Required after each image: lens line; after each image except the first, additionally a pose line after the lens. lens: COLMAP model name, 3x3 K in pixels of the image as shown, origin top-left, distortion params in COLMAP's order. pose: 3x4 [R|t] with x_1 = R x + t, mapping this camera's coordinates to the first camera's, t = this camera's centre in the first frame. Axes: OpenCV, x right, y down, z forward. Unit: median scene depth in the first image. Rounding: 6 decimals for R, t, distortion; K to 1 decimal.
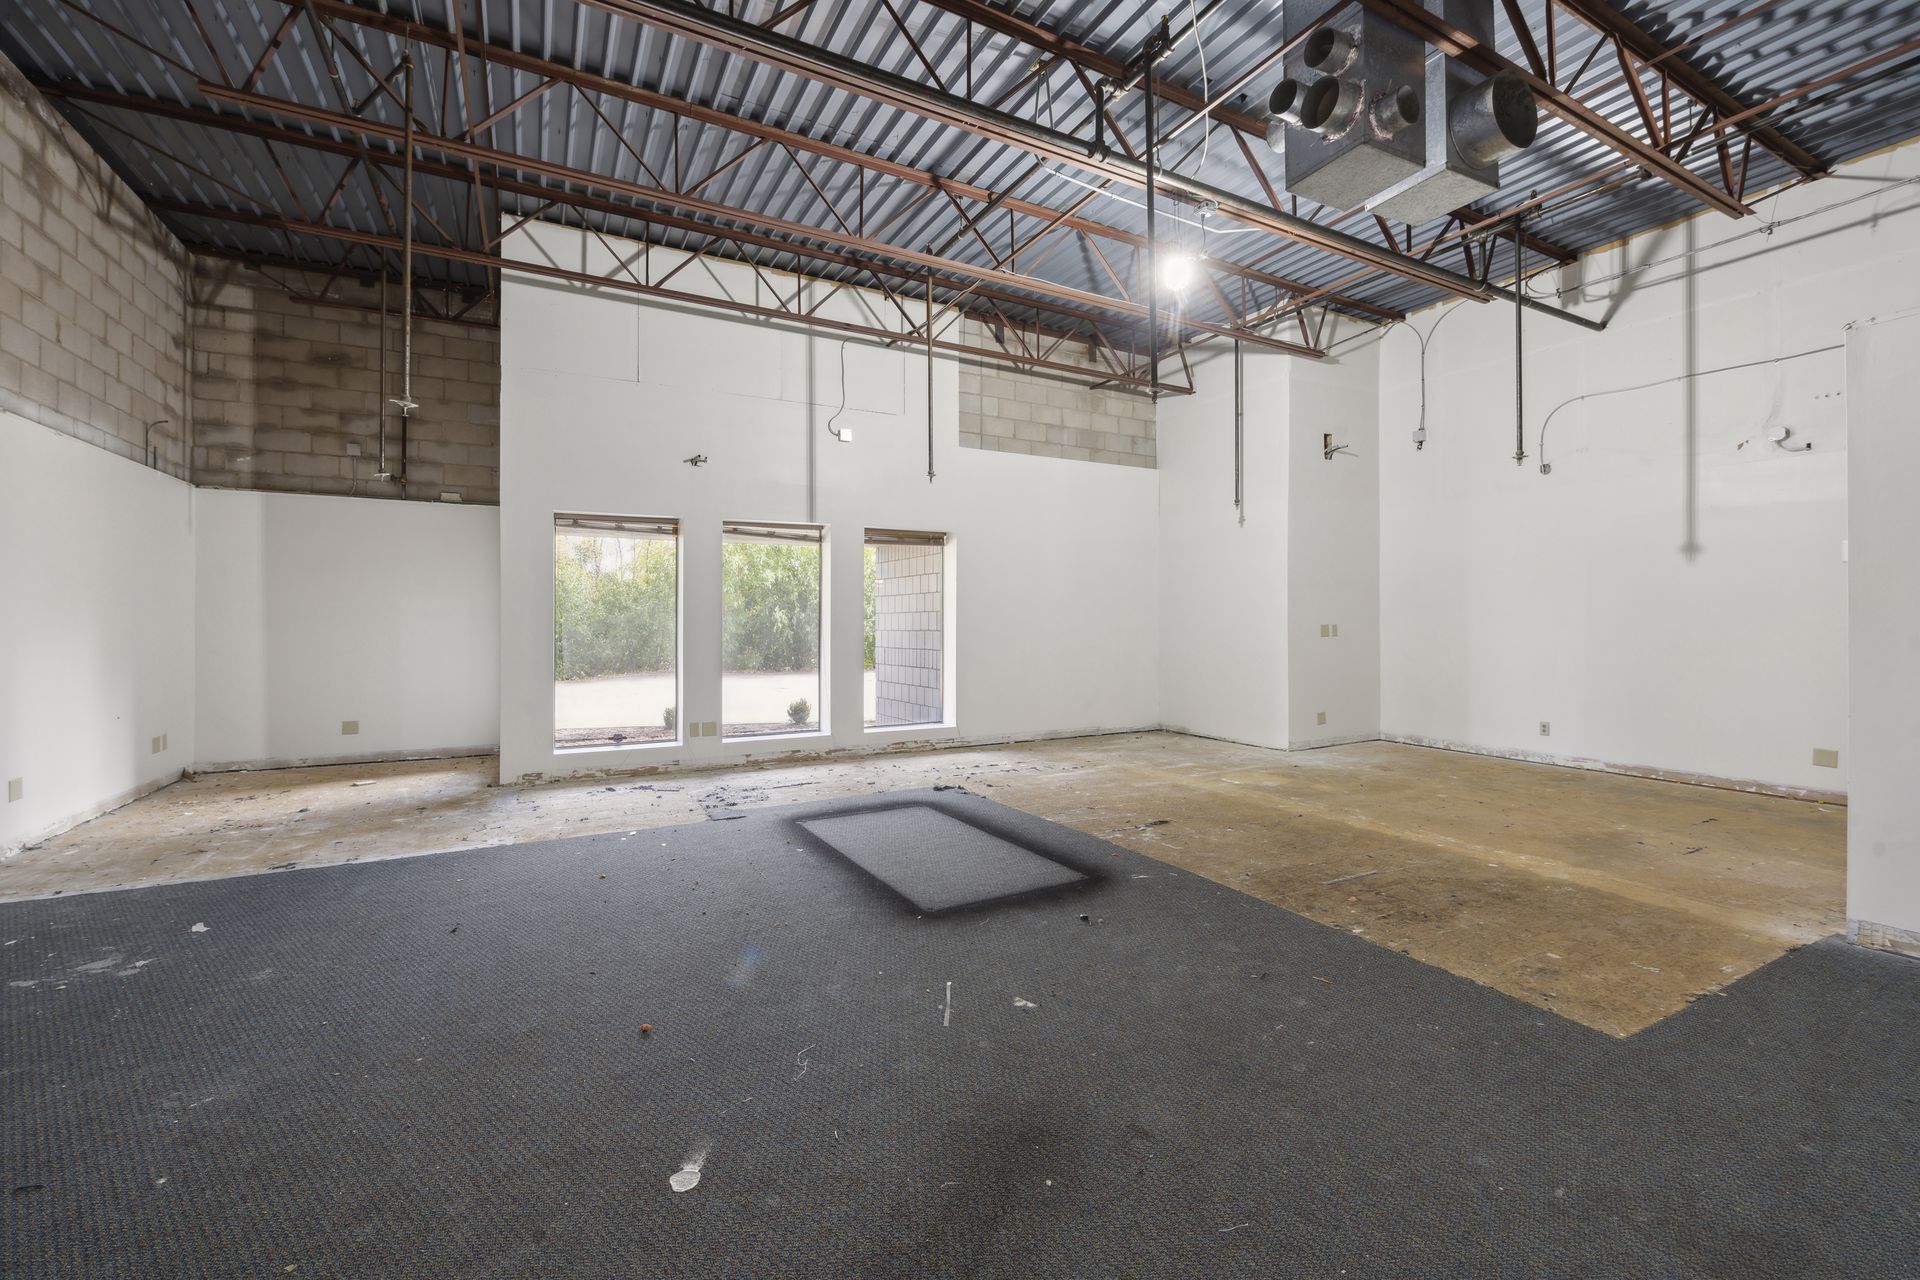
lens RADIAL K [[790.3, 0, 922.7], [0, 790.3, 621.0], [0, 0, 1]] dist [-0.005174, -0.000687]
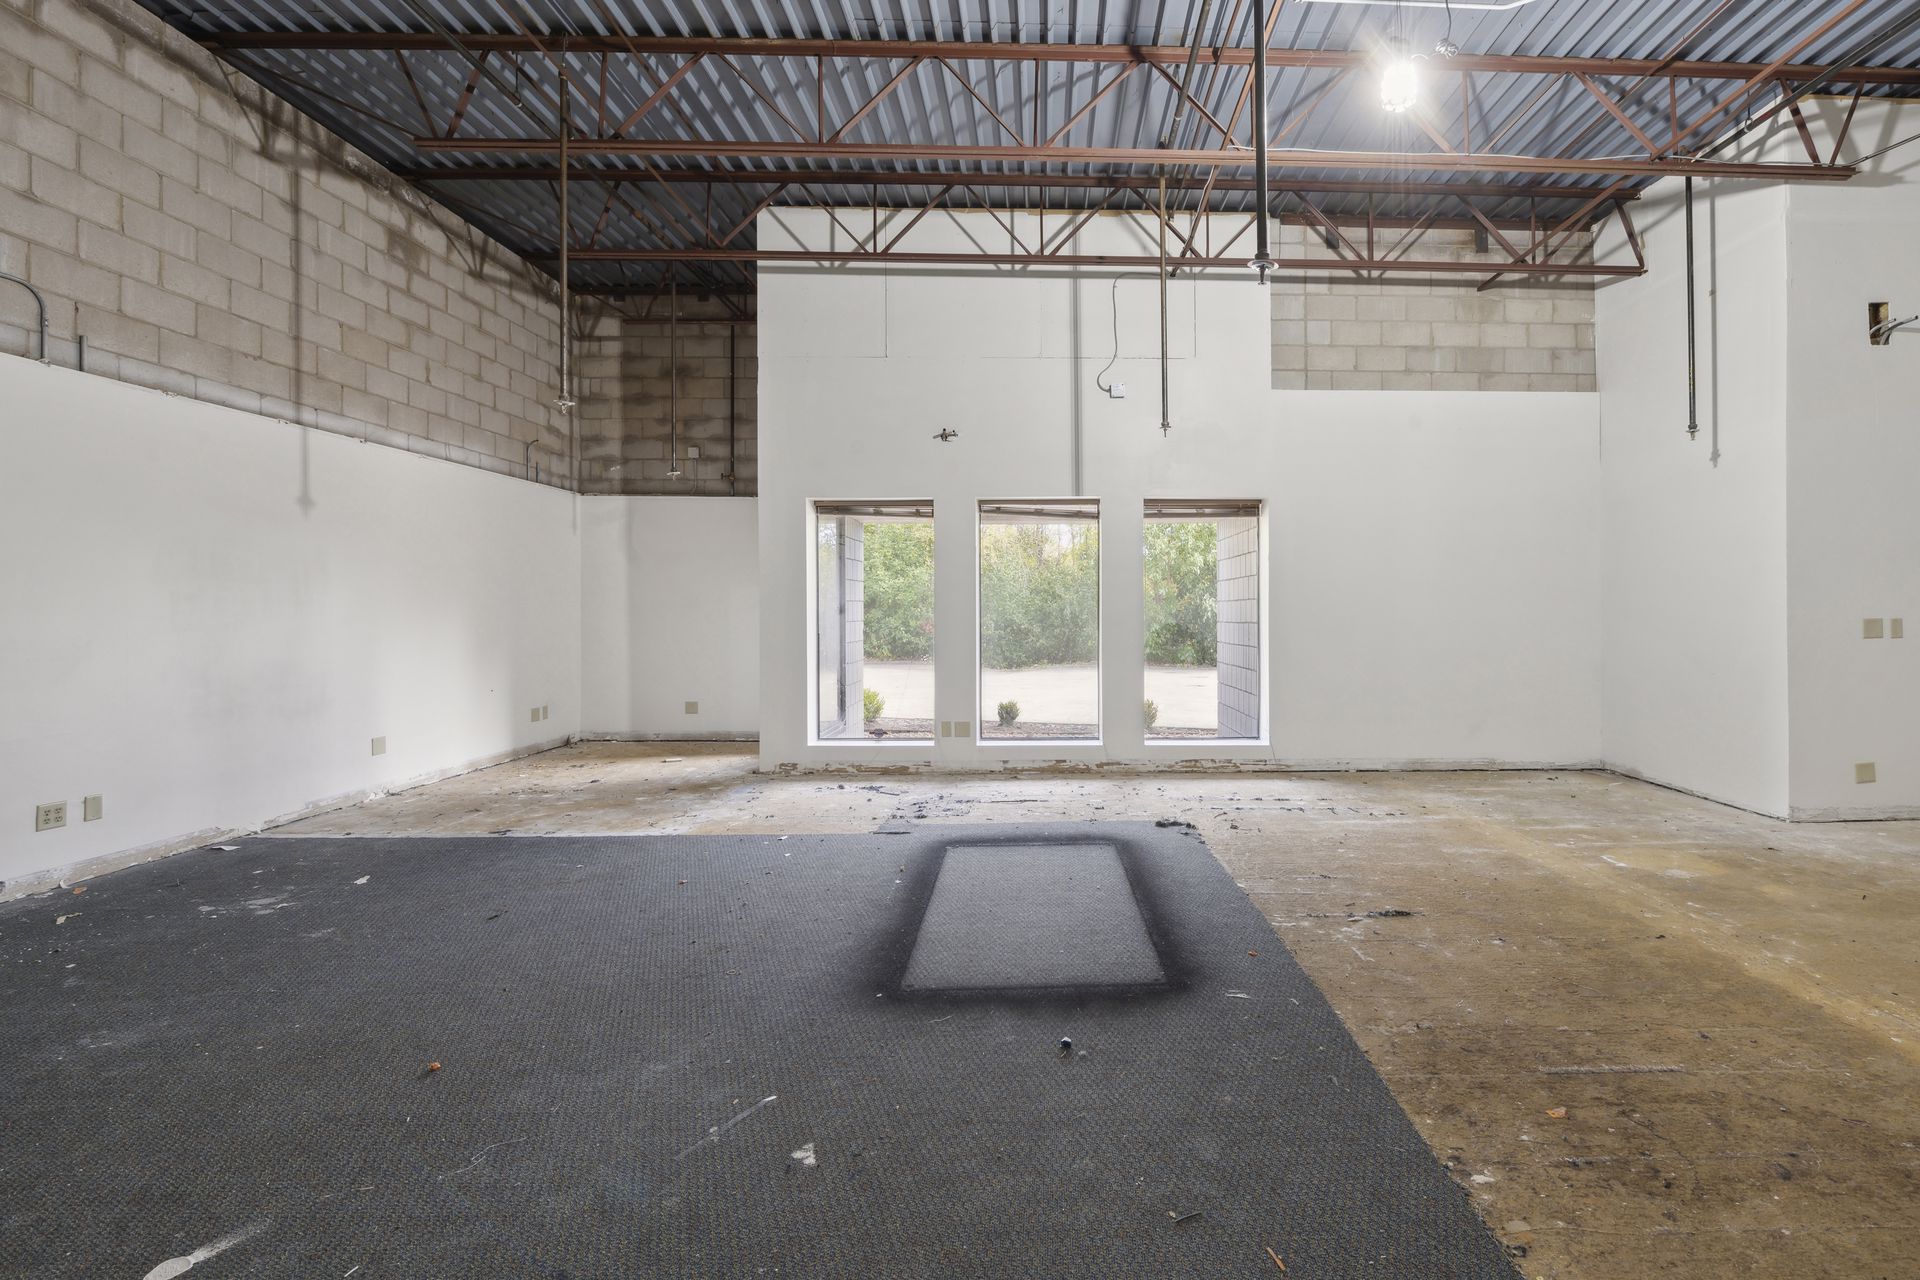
lens RADIAL K [[860.0, 0, 1043.6], [0, 860.0, 608.4], [0, 0, 1]] dist [-0.005279, -0.002471]
pose [[0.901171, 0.000664, -0.433462, 0.275836], [-0.001471, 0.999998, -0.001527, -0.001282], [0.433460, 0.002014, 0.901170, 0.170349]]
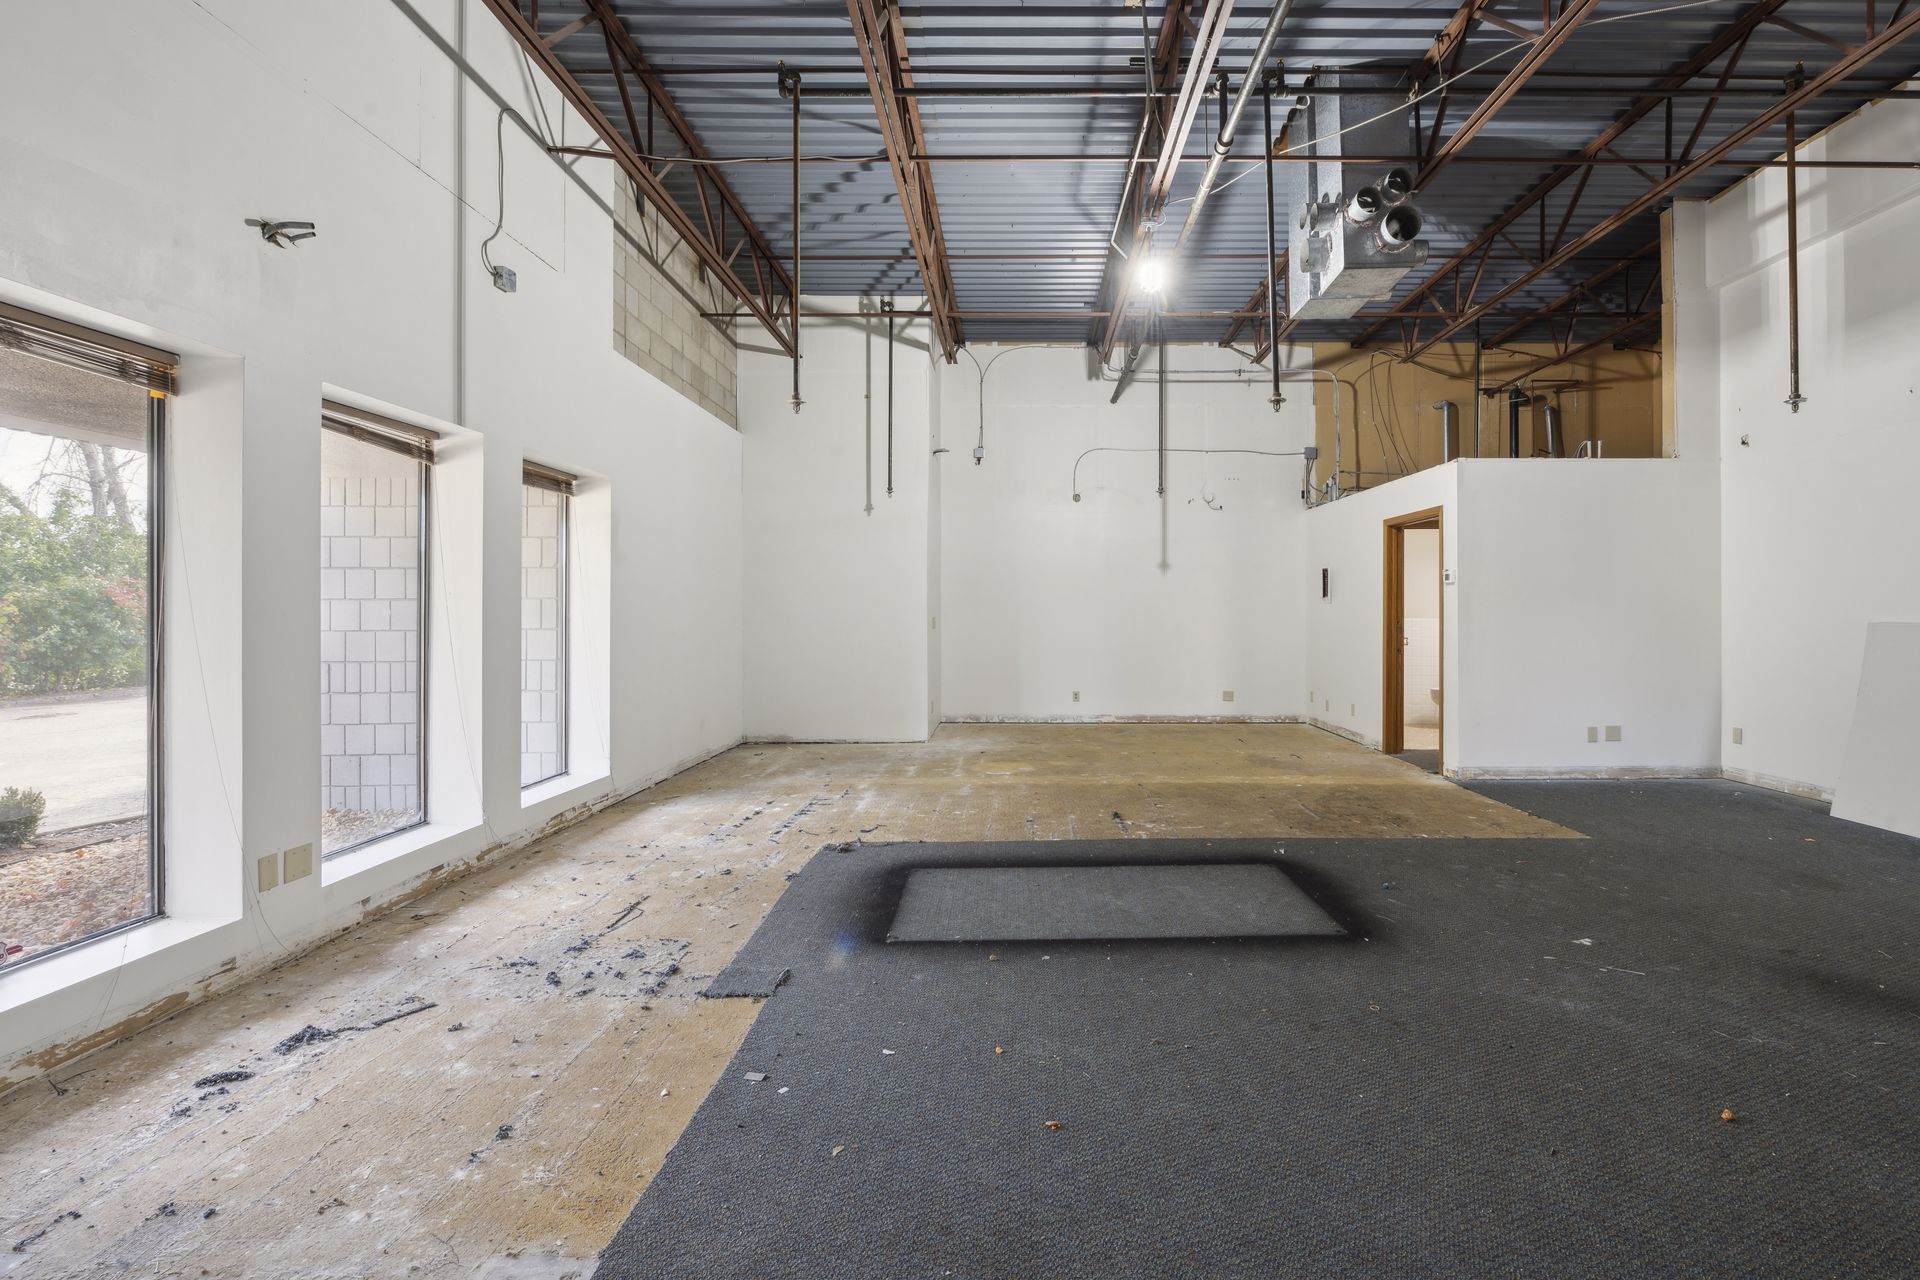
lens RADIAL K [[860.0, 0, 995.1], [0, 860.0, 619.7], [0, 0, 1]] dist [-0.005279, -0.002471]
pose [[0.449036, -0.005477, 0.893497, -0.588217], [0.000770, 0.999983, 0.005743, 0.001140], [-0.893513, -0.001891, 0.449032, 0.513682]]
